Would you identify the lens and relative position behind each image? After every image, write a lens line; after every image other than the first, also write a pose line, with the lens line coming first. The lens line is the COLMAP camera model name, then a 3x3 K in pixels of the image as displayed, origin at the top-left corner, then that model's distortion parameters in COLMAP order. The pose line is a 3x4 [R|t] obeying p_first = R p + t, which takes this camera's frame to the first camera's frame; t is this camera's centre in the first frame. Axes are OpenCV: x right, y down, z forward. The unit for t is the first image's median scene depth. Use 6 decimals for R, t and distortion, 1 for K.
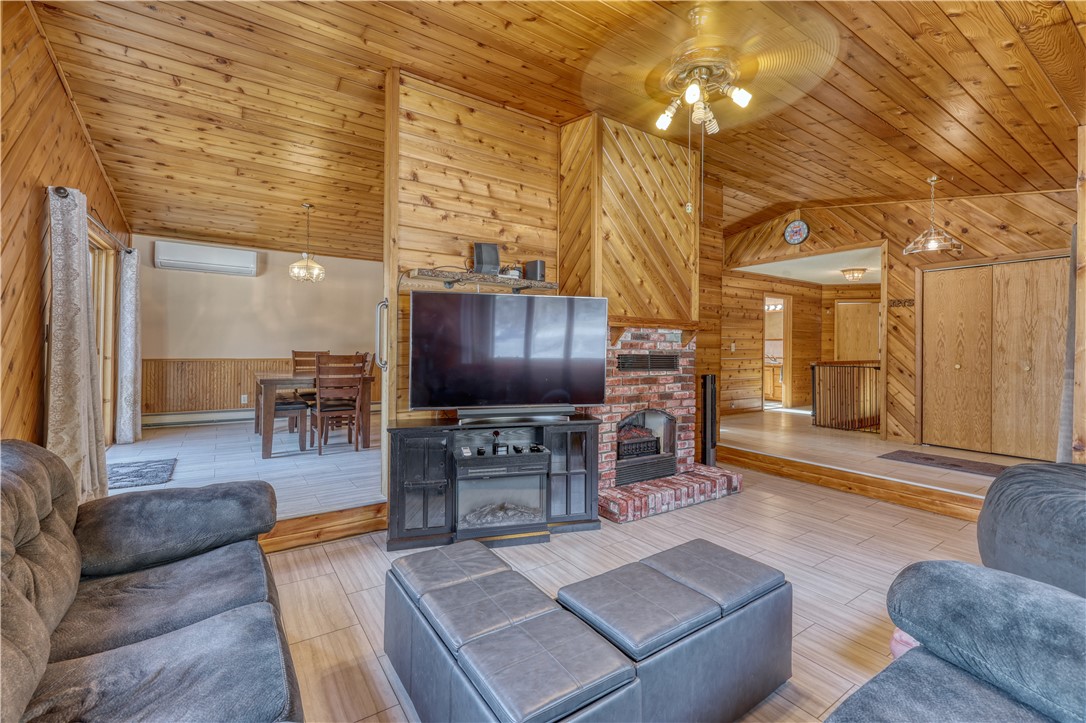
lens RADIAL K [[469.5, 0, 535.1], [0, 469.5, 340.3], [0, 0, 1]] dist [-0.001926, 0.001480]
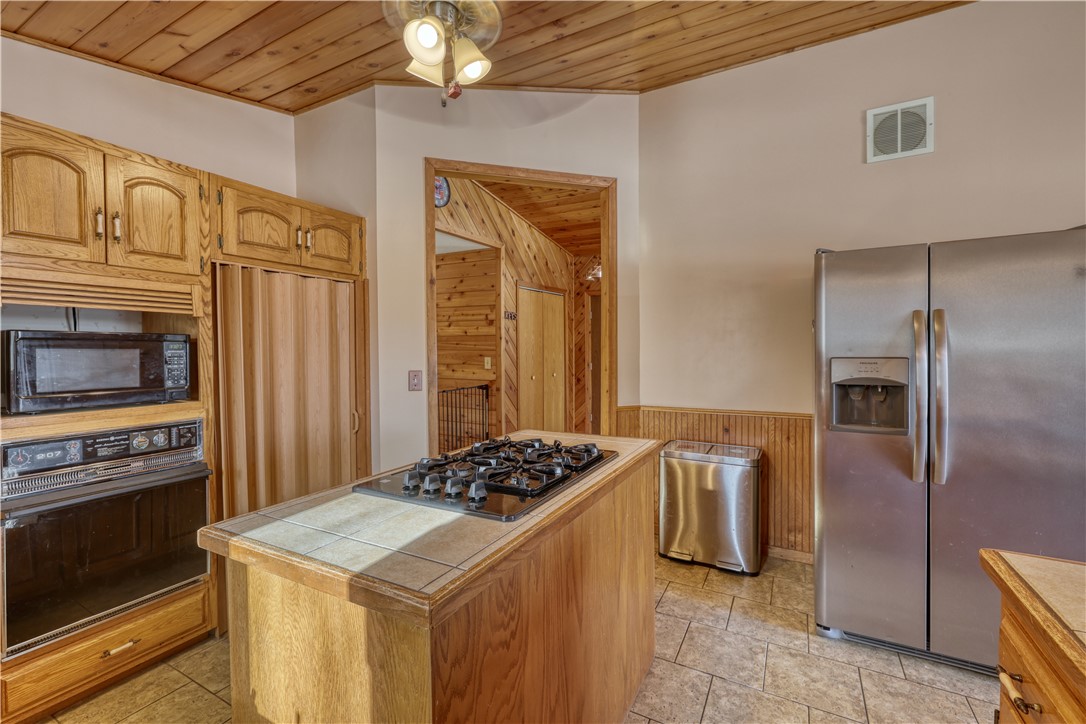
lens RADIAL K [[469.5, 0, 544.5], [0, 469.5, 354.7], [0, 0, 1]] dist [-0.001926, 0.001480]
pose [[-0.466554, -0.025354, 0.884129, -0.101594], [-0.010271, 0.999677, 0.023248, -0.024914], [-0.884433, 0.001766, -0.466664, 1.465927]]
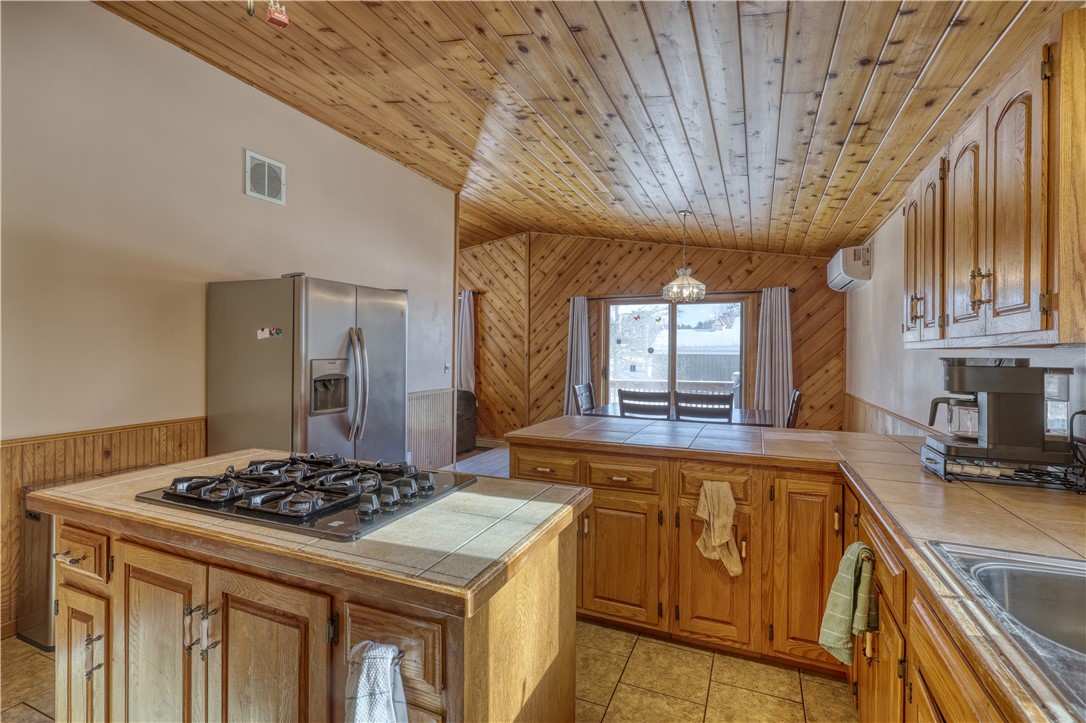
lens RADIAL K [[494.3, 0, 547.5], [0, 494.3, 351.1], [0, 0, 1]] dist [0.000861, 0.000284]
pose [[-0.831066, -0.020246, -0.555805, 0.211794], [-0.012765, 0.999768, -0.017332, -0.019345], [0.556027, -0.007309, -0.831132, 1.649186]]
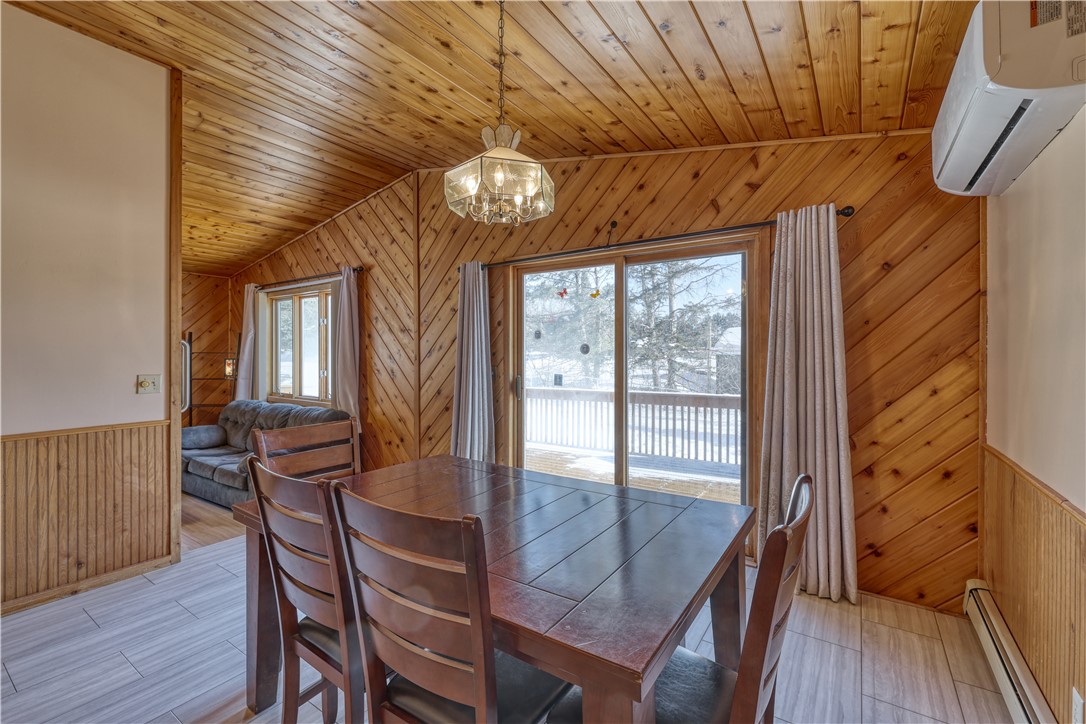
lens RADIAL K [[469.5, 0, 543.6], [0, 469.5, 352.8], [0, 0, 1]] dist [-0.001926, 0.001480]
pose [[-0.923262, -0.012486, -0.383967, -0.397748], [-0.007014, 0.999853, -0.015647, -0.029694], [0.384106, -0.011753, -0.923214, 1.352101]]
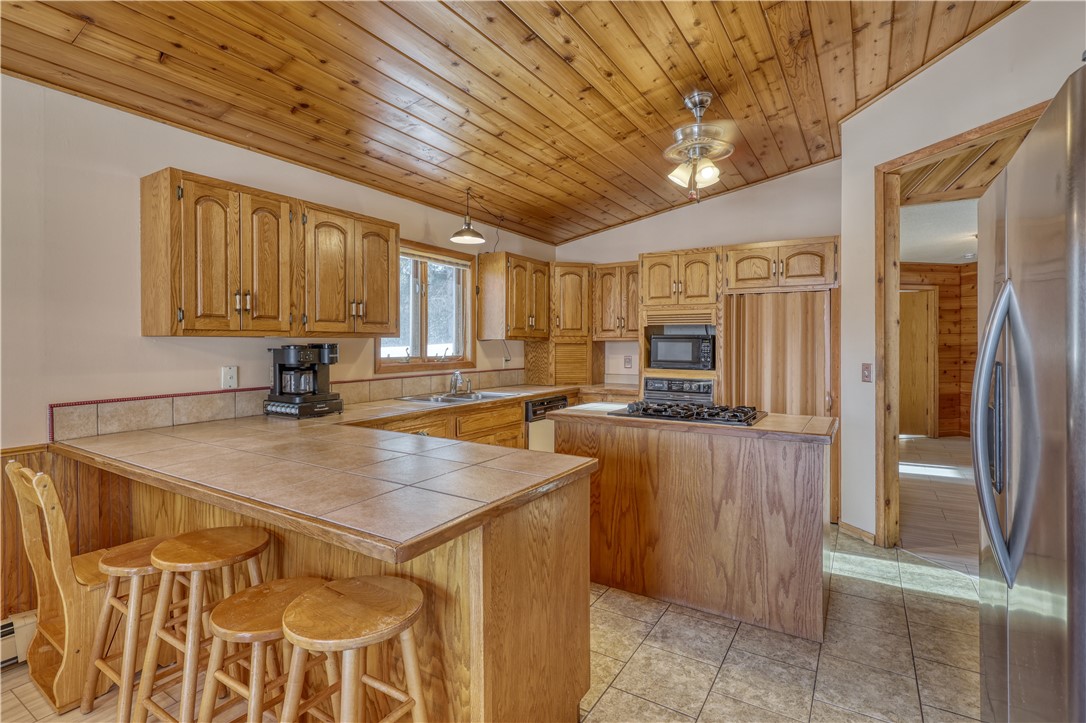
lens RADIAL K [[524.5, 0, 544.7], [0, 524.5, 347.8], [0, 0, 1]] dist [0.002215, 0.000414]
pose [[0.908553, -0.017101, 0.417420, -0.202196], [0.007206, 0.999655, 0.025271, -0.032054], [-0.417708, -0.019952, 0.908362, 0.917164]]
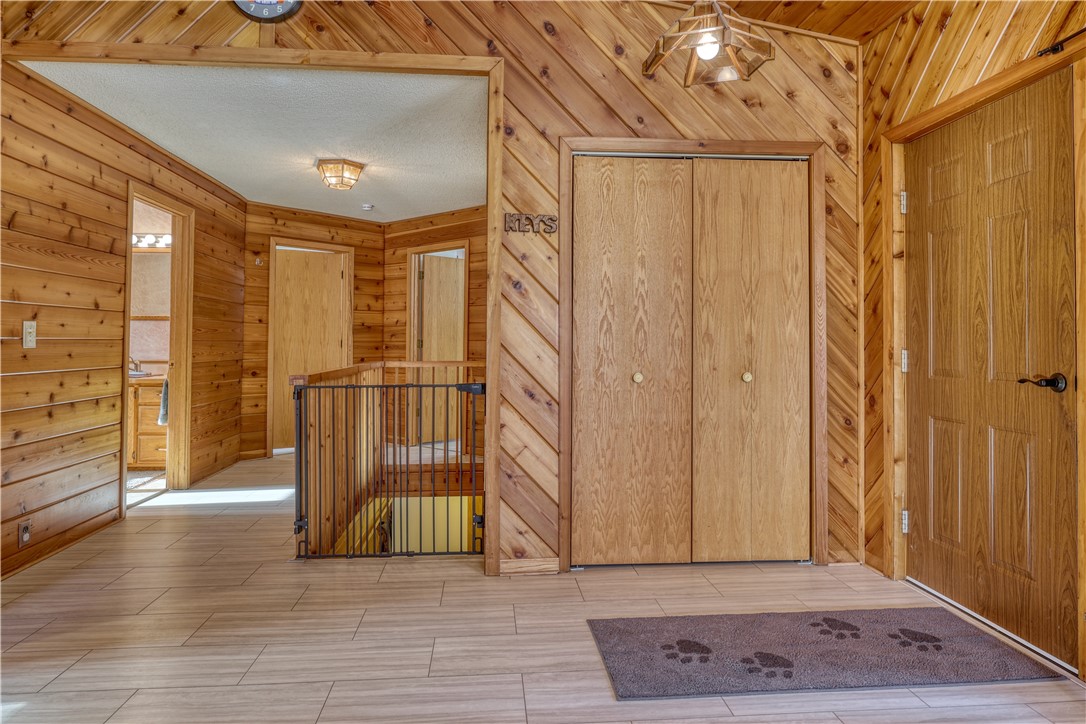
lens RADIAL K [[675.7, 0, 552.4], [0, 675.7, 330.1], [0, 0, 1]] dist [0.000588, 0.001111]
pose [[0.468401, 0.009201, 0.883468, 0.295686], [-0.011270, 0.999927, -0.004439, 0.014670], [-0.883444, -0.007877, 0.468471, 0.754151]]
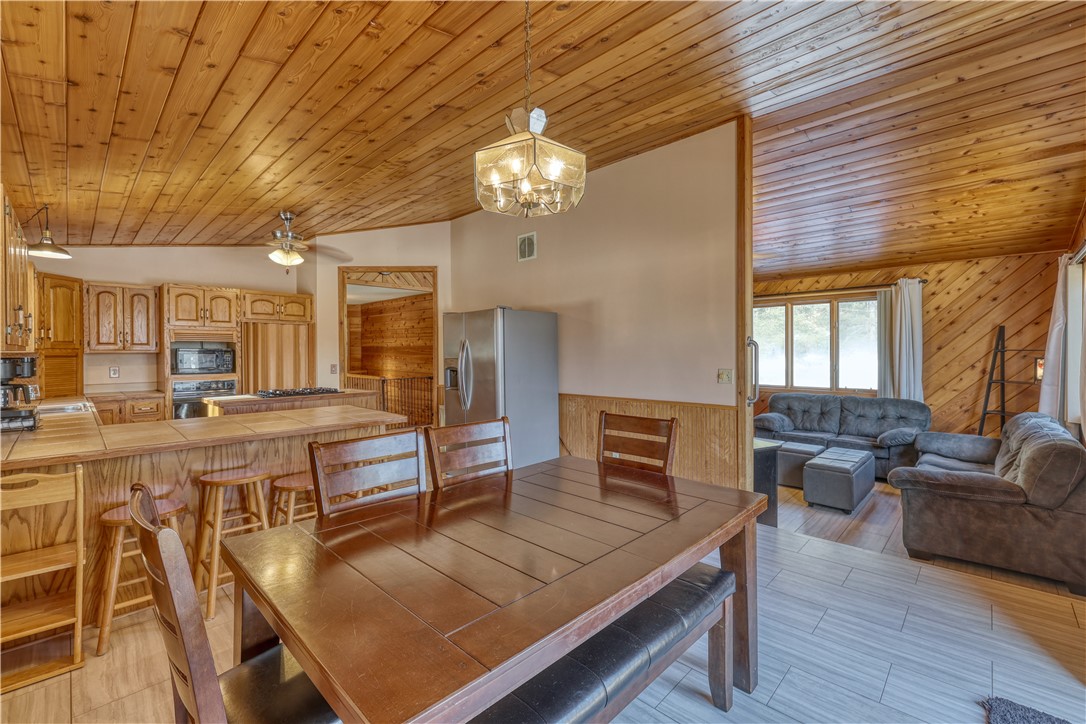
lens RADIAL K [[469.5, 0, 549.6], [0, 469.5, 353.2], [0, 0, 1]] dist [-0.001926, 0.001480]
pose [[-0.218984, -0.013991, 0.975628, -0.810967], [-0.009174, 0.999883, 0.012280, -0.039569], [-0.975685, -0.006261, -0.219087, 1.080460]]
